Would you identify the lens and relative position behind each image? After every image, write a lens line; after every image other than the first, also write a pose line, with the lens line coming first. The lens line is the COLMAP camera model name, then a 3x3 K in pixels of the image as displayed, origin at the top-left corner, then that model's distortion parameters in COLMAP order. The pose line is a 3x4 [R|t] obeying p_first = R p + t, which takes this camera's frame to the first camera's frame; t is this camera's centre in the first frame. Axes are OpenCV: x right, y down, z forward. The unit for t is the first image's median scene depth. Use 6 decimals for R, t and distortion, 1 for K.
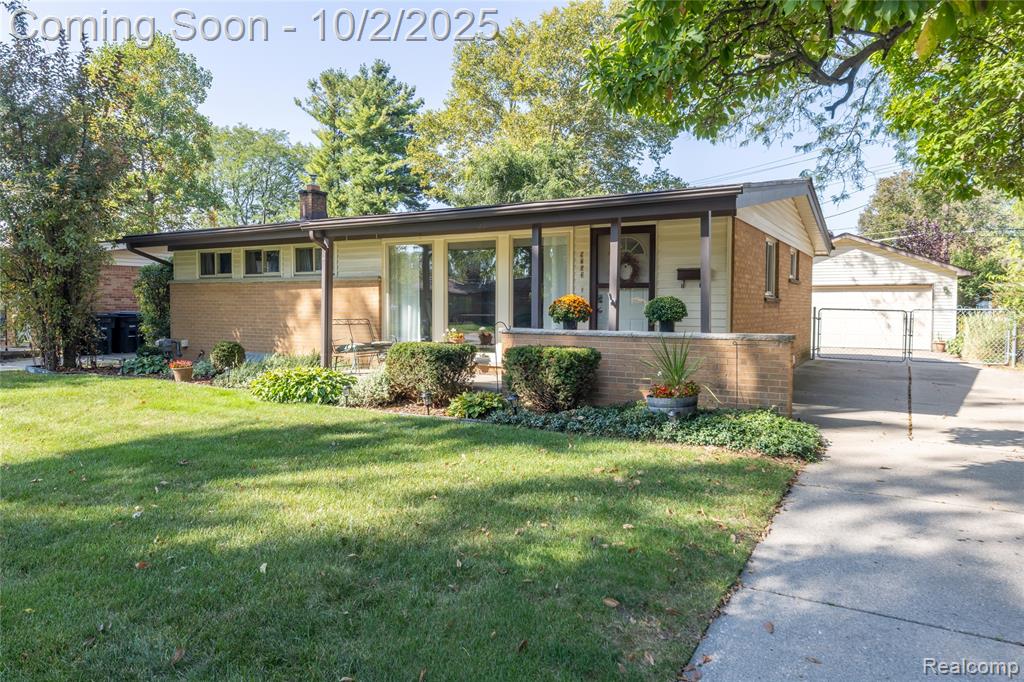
lens RADIAL K [[694.5, 0, 509.1], [0, 694.5, 341.1], [0, 0, 1]] dist [-0.000551, -0.001609]
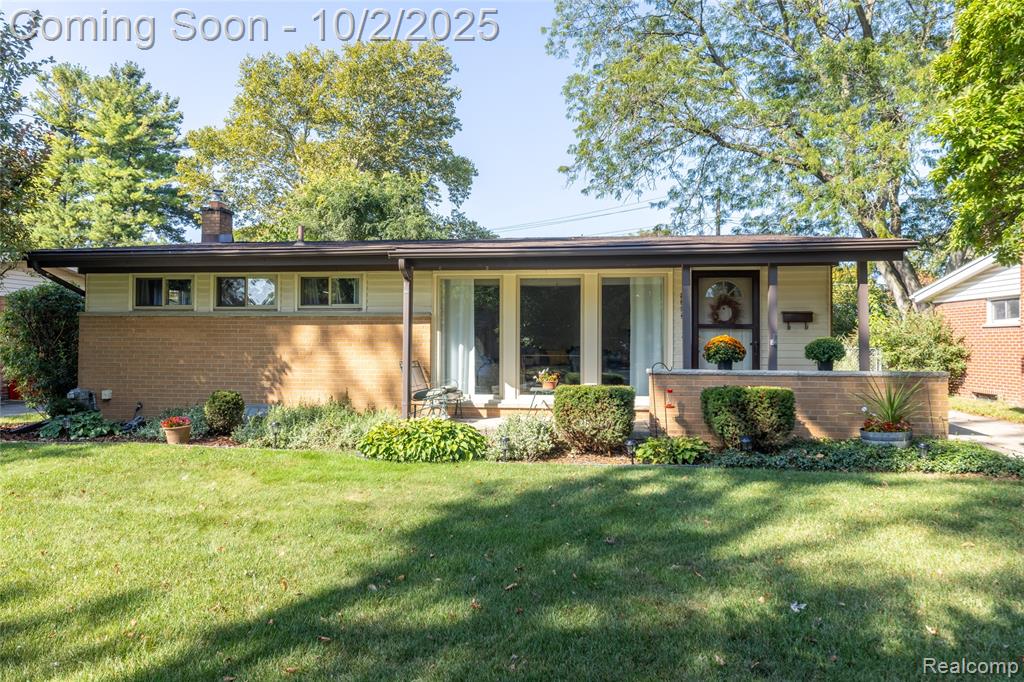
lens RADIAL K [[694.5, 0, 510.9], [0, 694.5, 340.3], [0, 0, 1]] dist [-0.000551, -0.001609]
pose [[0.913892, 0.003122, 0.405946, -0.115721], [0.020002, 0.998410, -0.052709, -0.002301], [-0.405465, 0.056291, 0.912376, 0.037711]]
